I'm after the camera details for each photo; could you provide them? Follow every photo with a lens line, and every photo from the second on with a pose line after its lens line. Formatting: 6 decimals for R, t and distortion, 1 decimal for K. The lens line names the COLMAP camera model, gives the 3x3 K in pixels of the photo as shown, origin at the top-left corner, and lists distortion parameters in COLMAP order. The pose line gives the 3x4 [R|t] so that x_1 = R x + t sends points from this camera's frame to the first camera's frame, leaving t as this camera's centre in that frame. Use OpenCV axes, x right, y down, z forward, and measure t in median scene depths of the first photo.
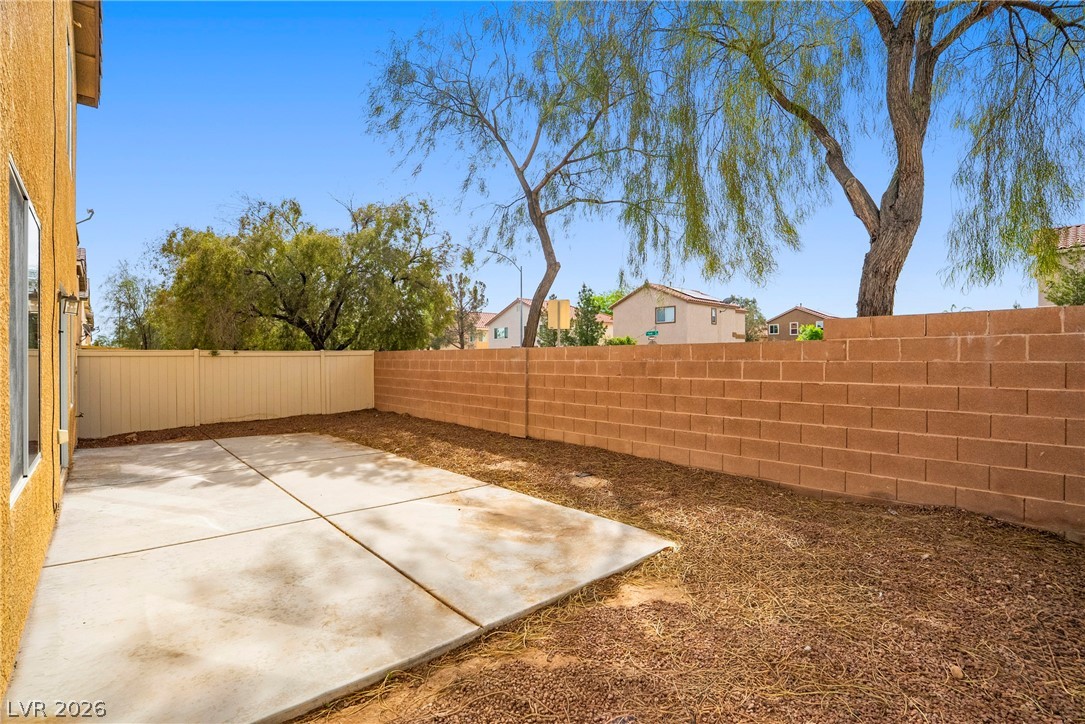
lens RADIAL K [[509.3, 0, 543.6], [0, 509.3, 357.0], [0, 0, 1]] dist [-0.070854, 0.025613]
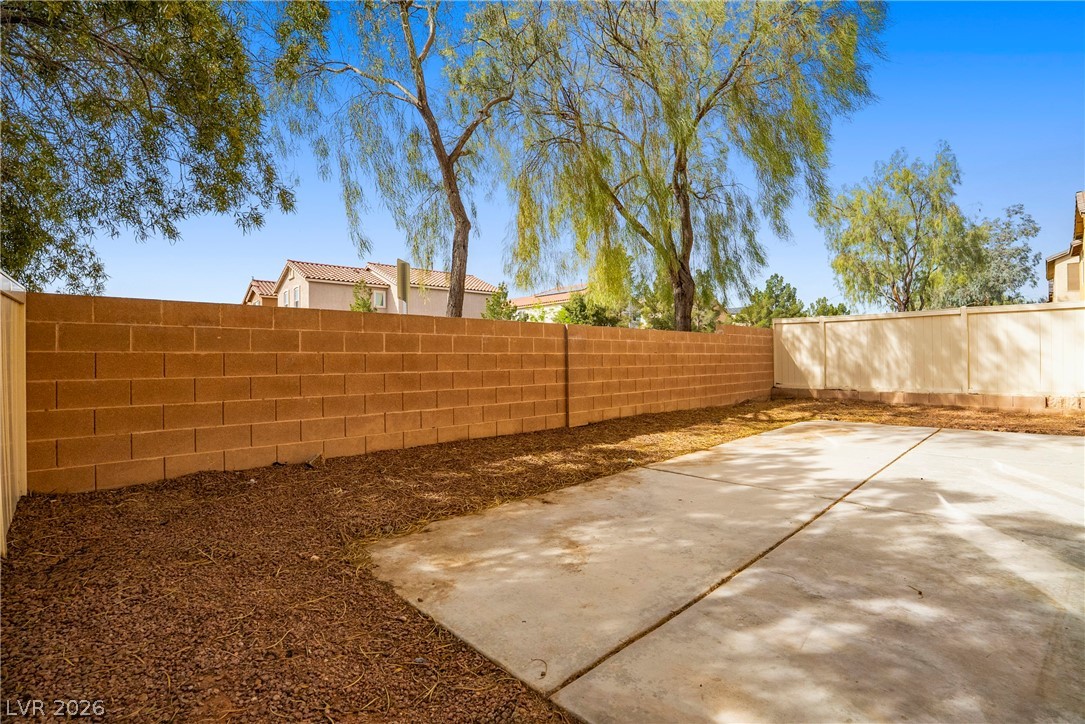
lens RADIAL K [[509.3, 0, 543.6], [0, 509.3, 357.0], [0, 0, 1]] dist [-0.070854, 0.025613]
pose [[-0.031758, 0.015212, 0.999380, -1.077448], [0.013223, 0.999803, -0.014798, 0.058937], [-0.999408, 0.012745, -0.031953, 1.267120]]
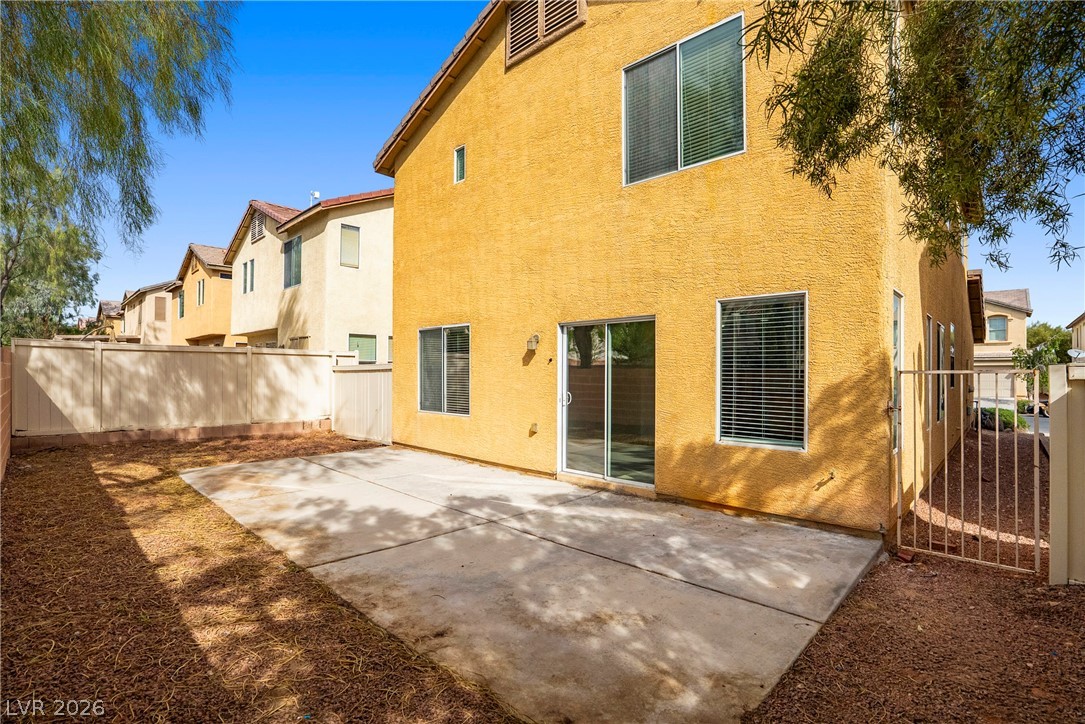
lens RADIAL K [[502.7, 0, 530.2], [0, 502.7, 362.0], [0, 0, 1]] dist [-0.071408, 0.024016]
pose [[-0.998529, 0.001090, -0.054205, -0.564053], [0.001888, 0.999890, -0.014681, -0.016977], [0.054183, -0.014762, -0.998422, 1.681469]]
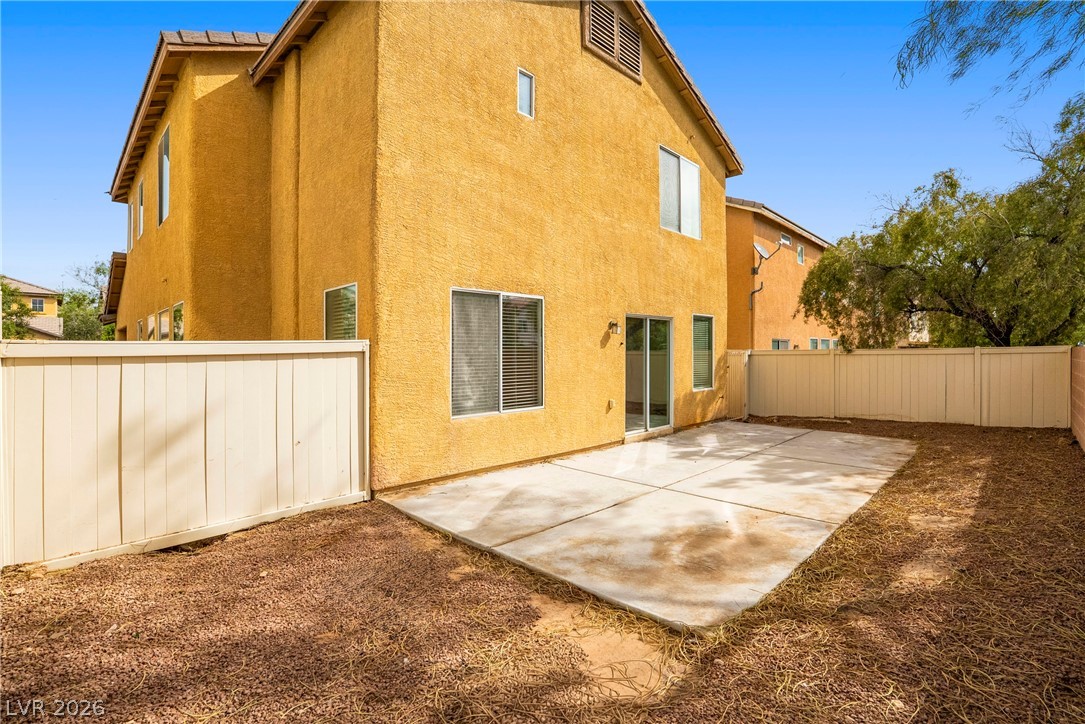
lens RADIAL K [[502.7, 0, 530.2], [0, 502.7, 362.0], [0, 0, 1]] dist [-0.071408, 0.024016]
pose [[0.027199, 0.013502, -0.999539, 0.523899], [0.009132, 0.999864, 0.013755, -0.011190], [0.999588, -0.009501, 0.027072, 0.421840]]
